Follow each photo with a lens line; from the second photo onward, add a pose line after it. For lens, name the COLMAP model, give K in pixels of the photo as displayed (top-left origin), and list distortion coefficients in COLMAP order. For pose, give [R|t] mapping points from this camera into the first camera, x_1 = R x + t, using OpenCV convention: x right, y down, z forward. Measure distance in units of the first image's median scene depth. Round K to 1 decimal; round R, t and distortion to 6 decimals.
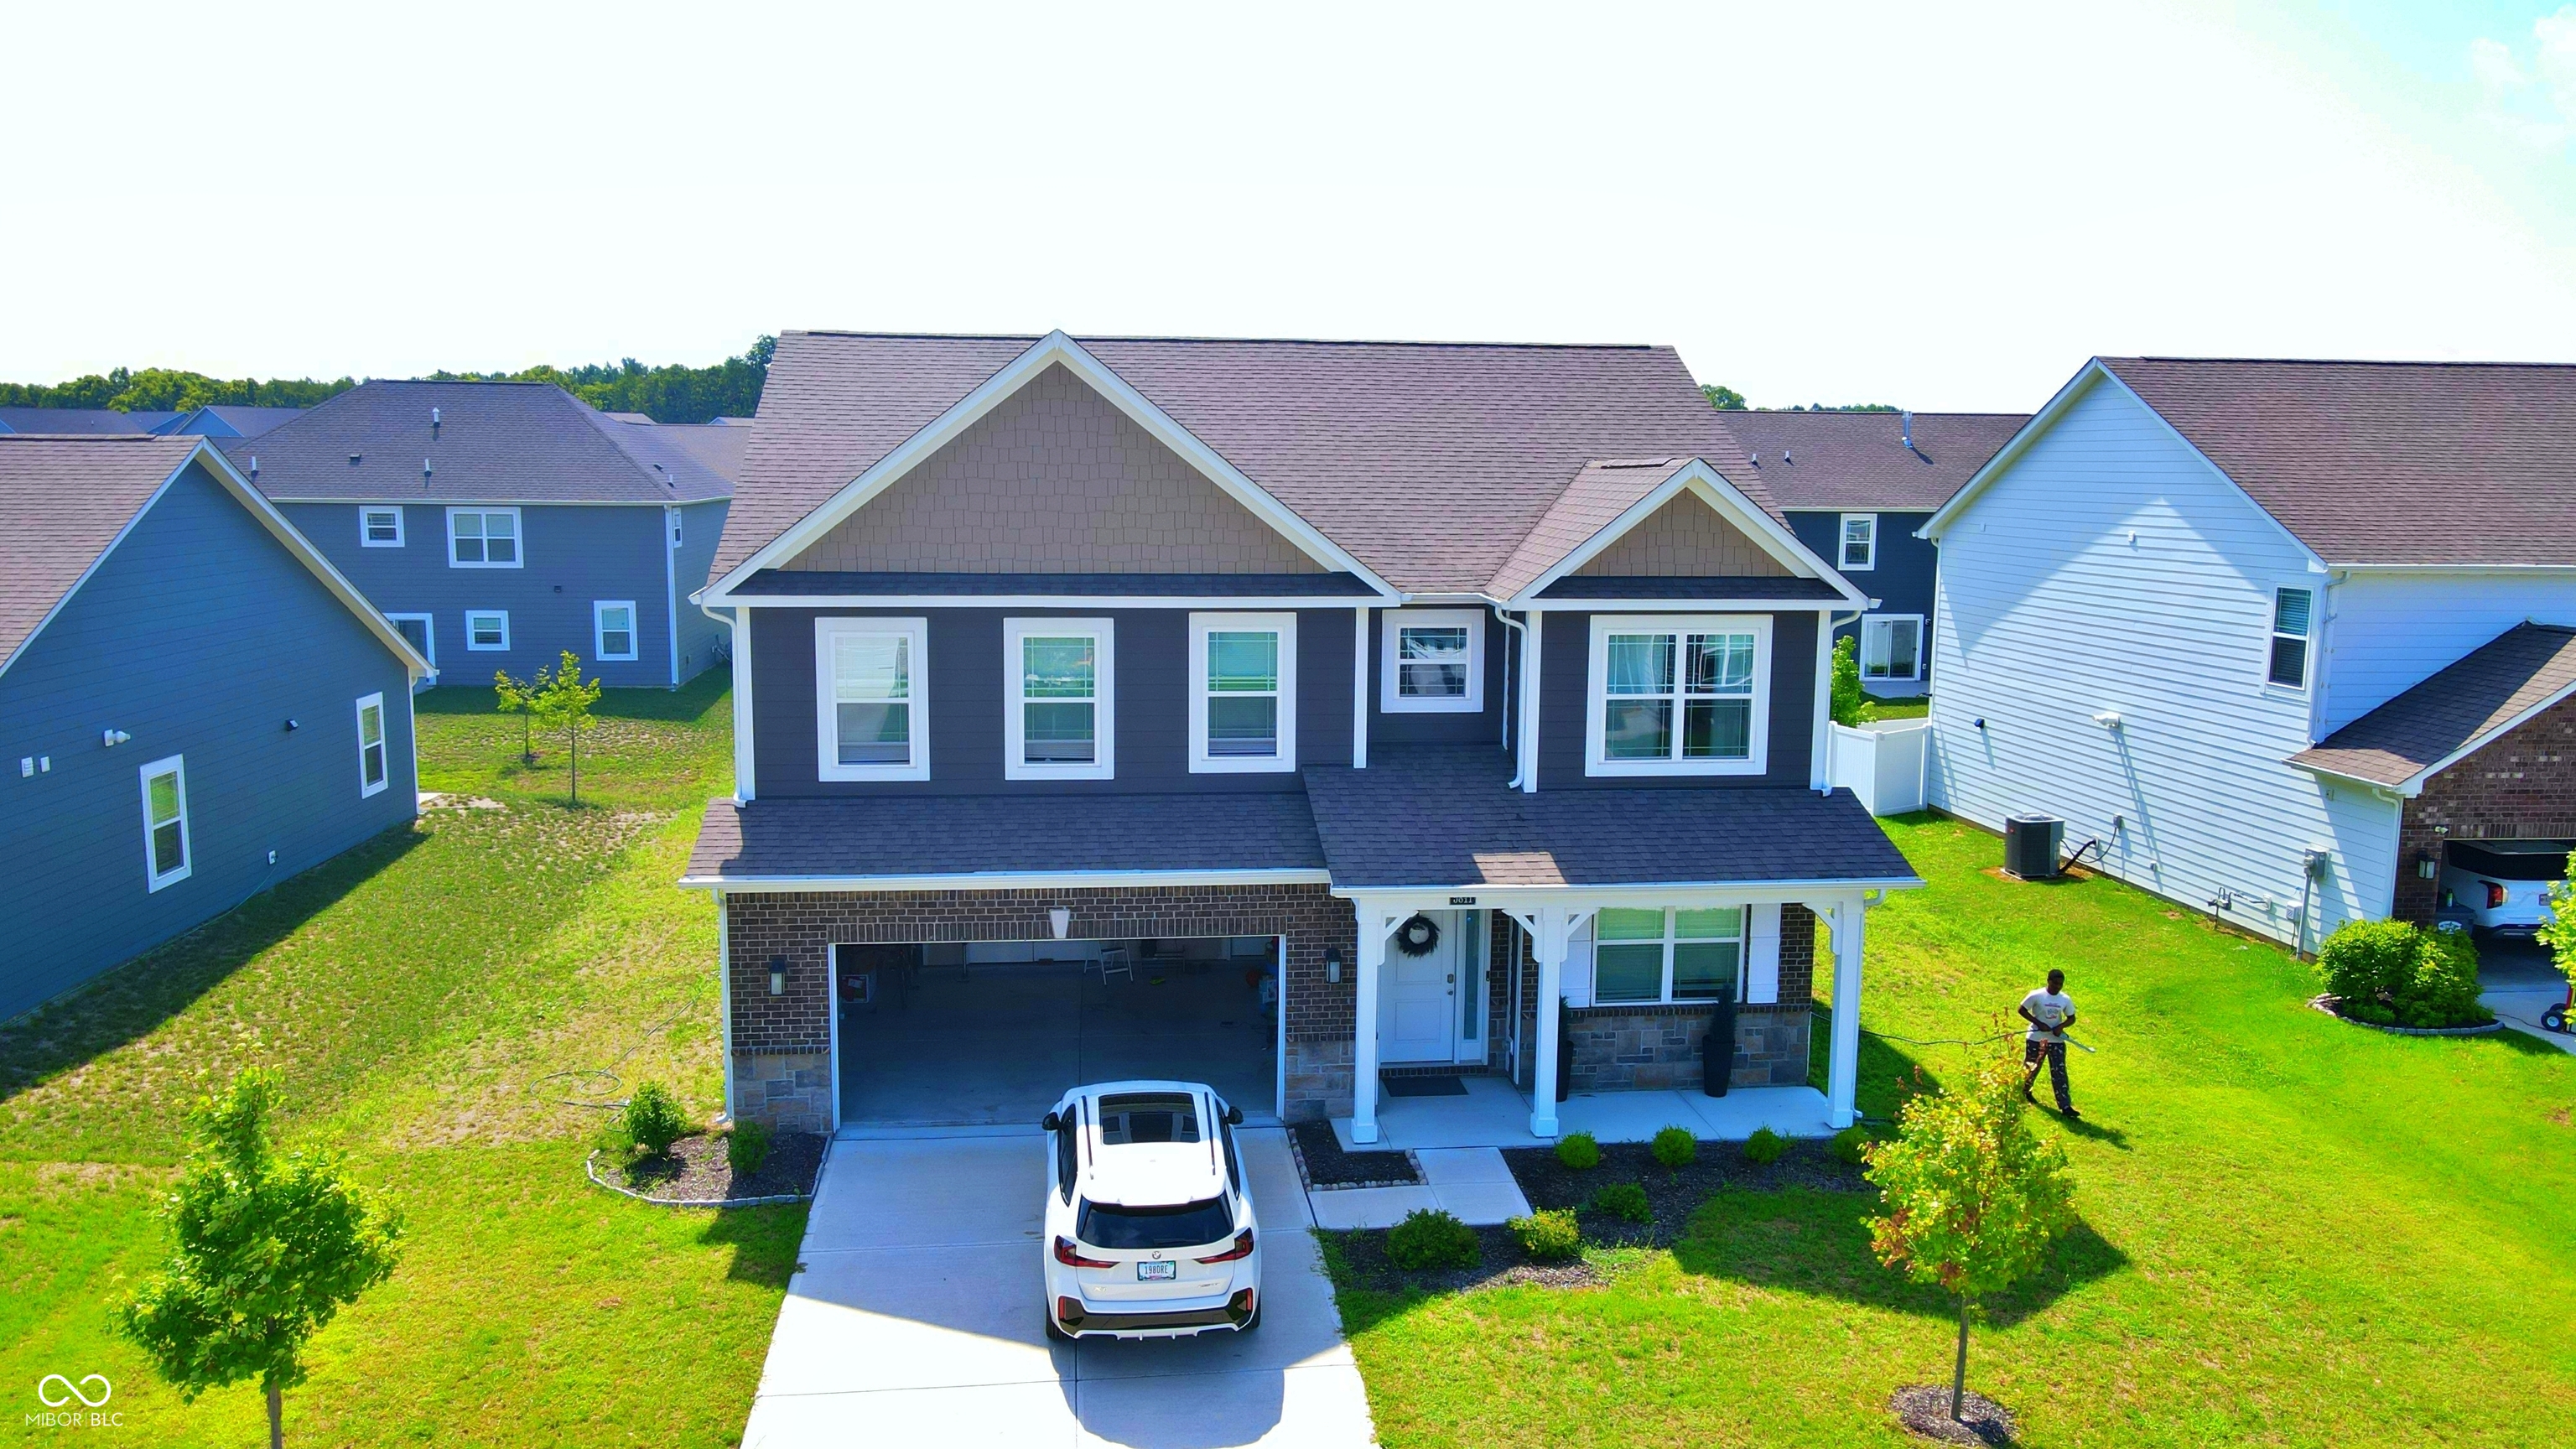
lens RADIAL K [[1799.6, 0, 1287.1], [0, 1799.6, 720.6], [0, 0, 1]] dist [0.025173, 0.002606]
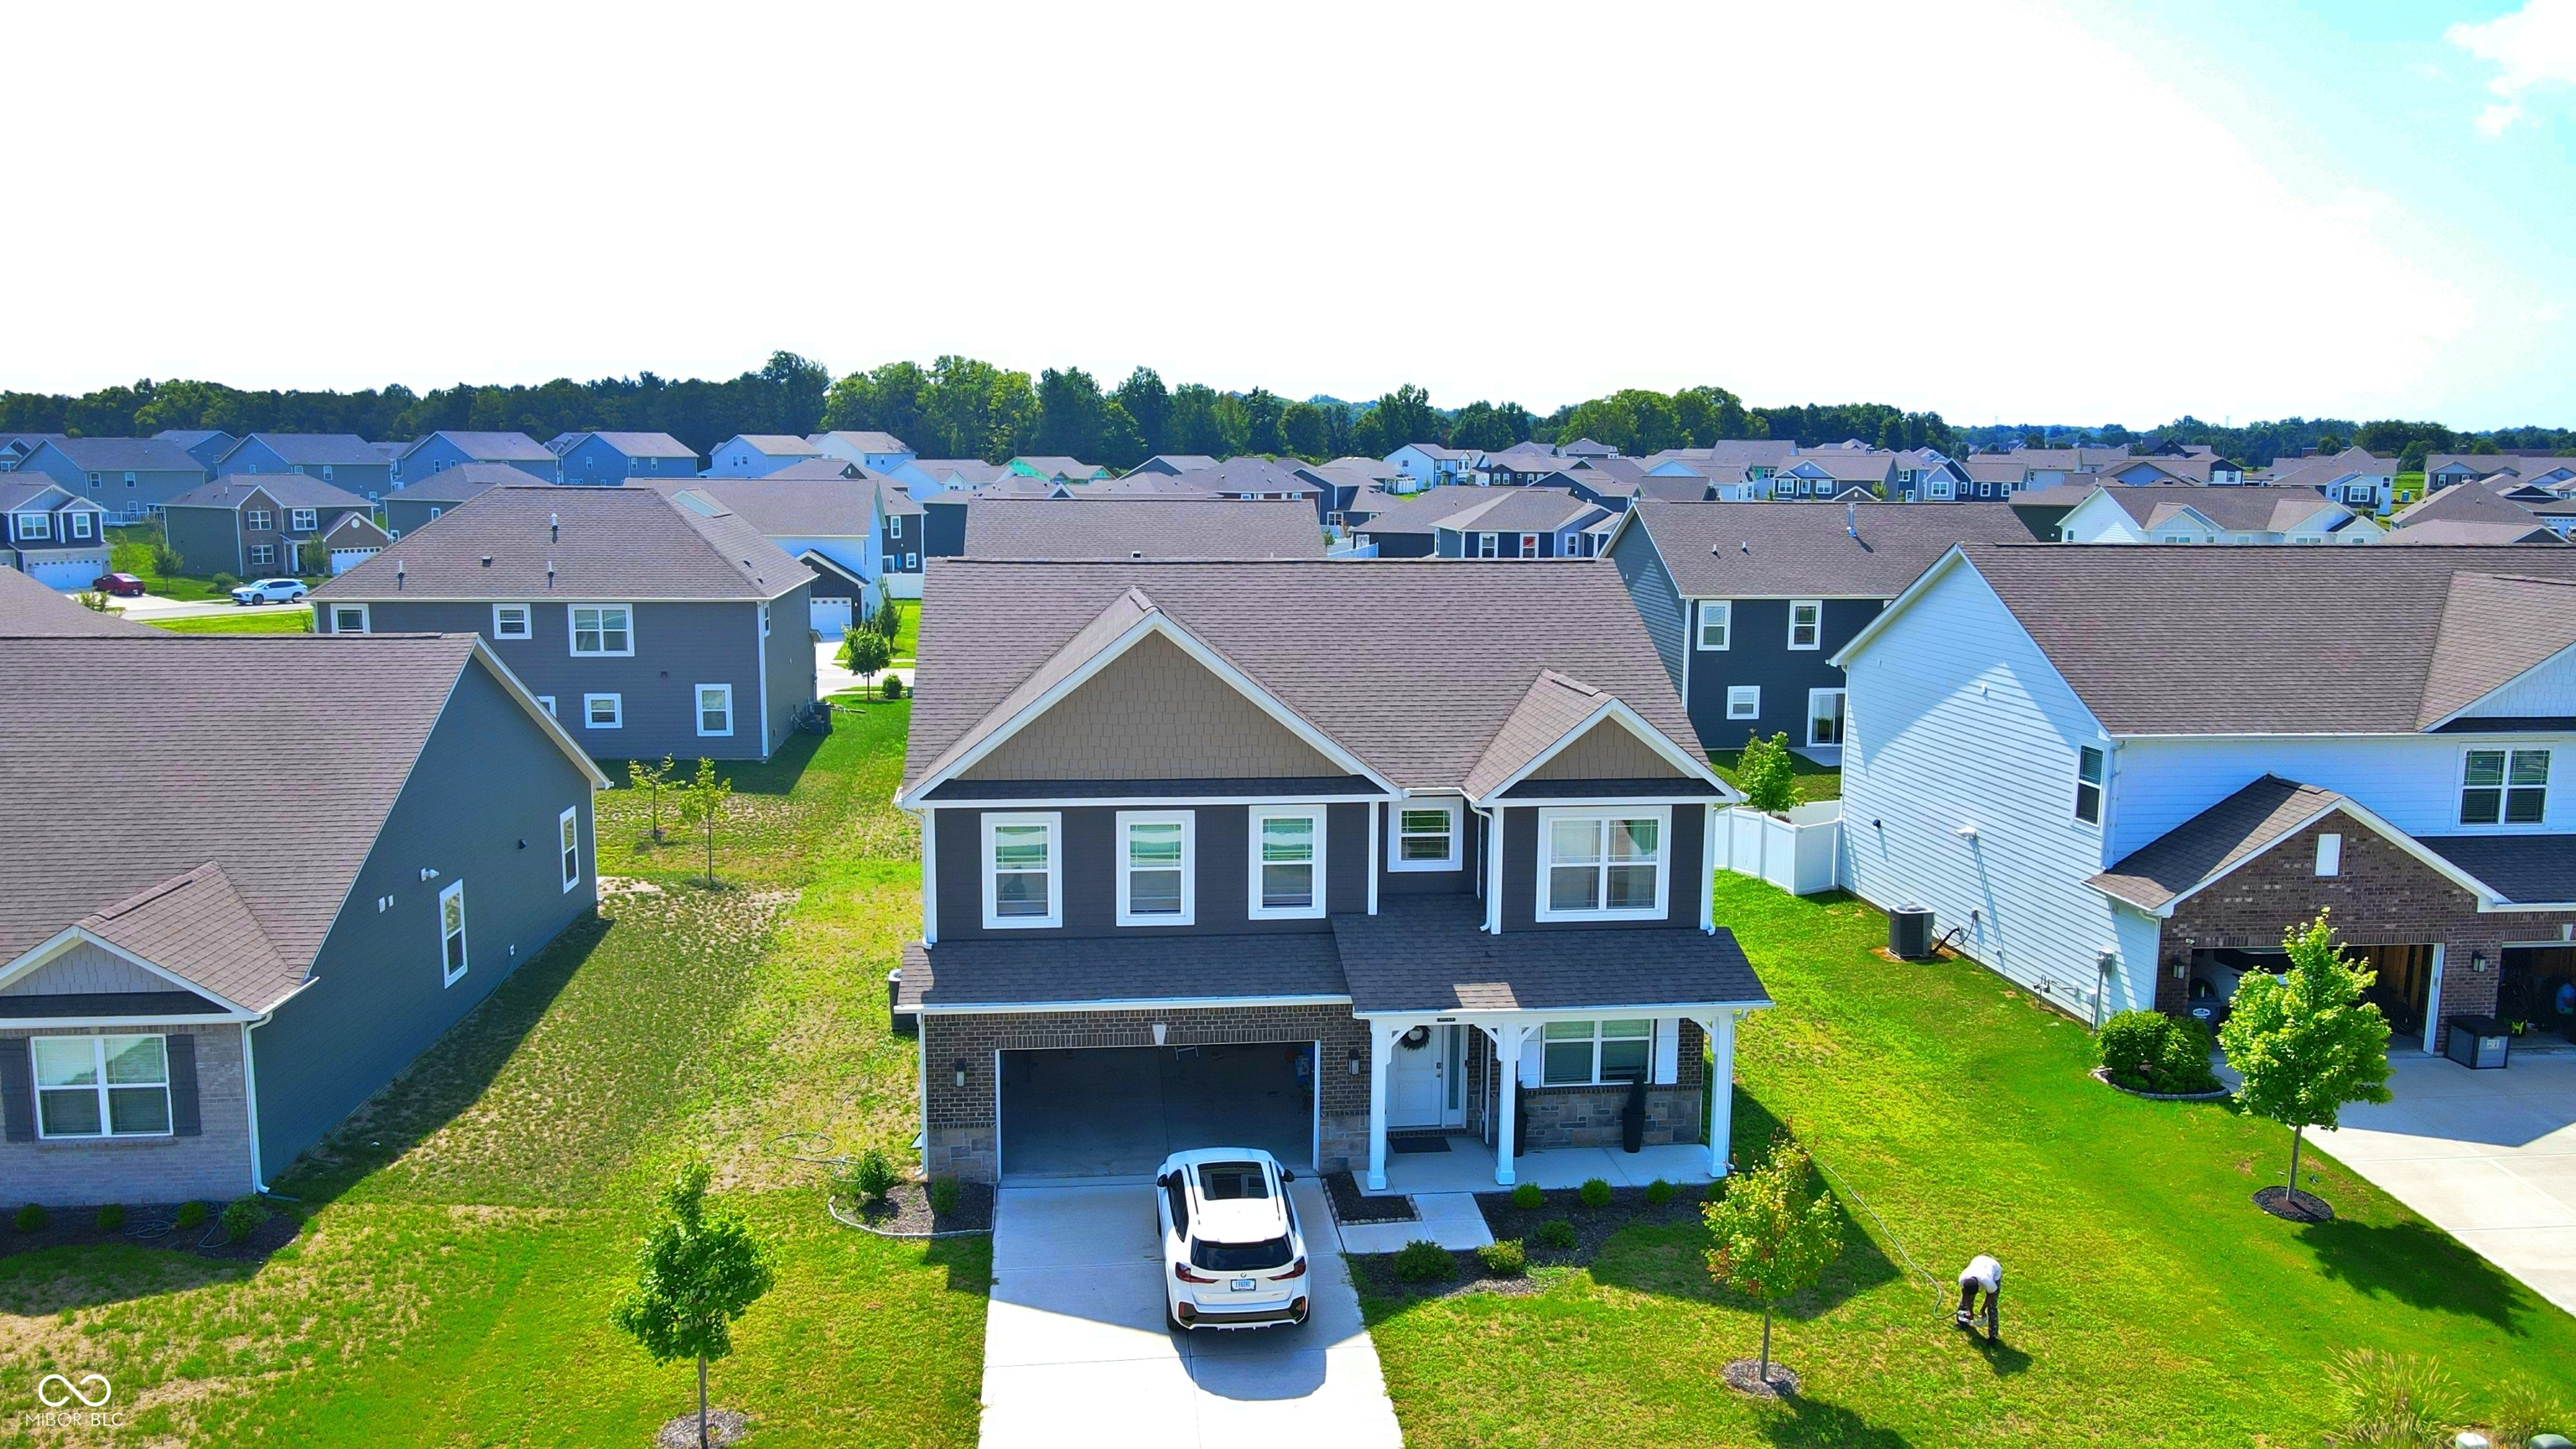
lens RADIAL K [[1799.6, 0, 1287.1], [0, 1799.6, 730.1], [0, 0, 1]] dist [0.025173, 0.002606]
pose [[0.999997, -0.002338, -0.000806, -0.023616], [0.002347, 0.999937, 0.010991, -0.131301], [0.000780, -0.010993, 0.999939, -0.377475]]
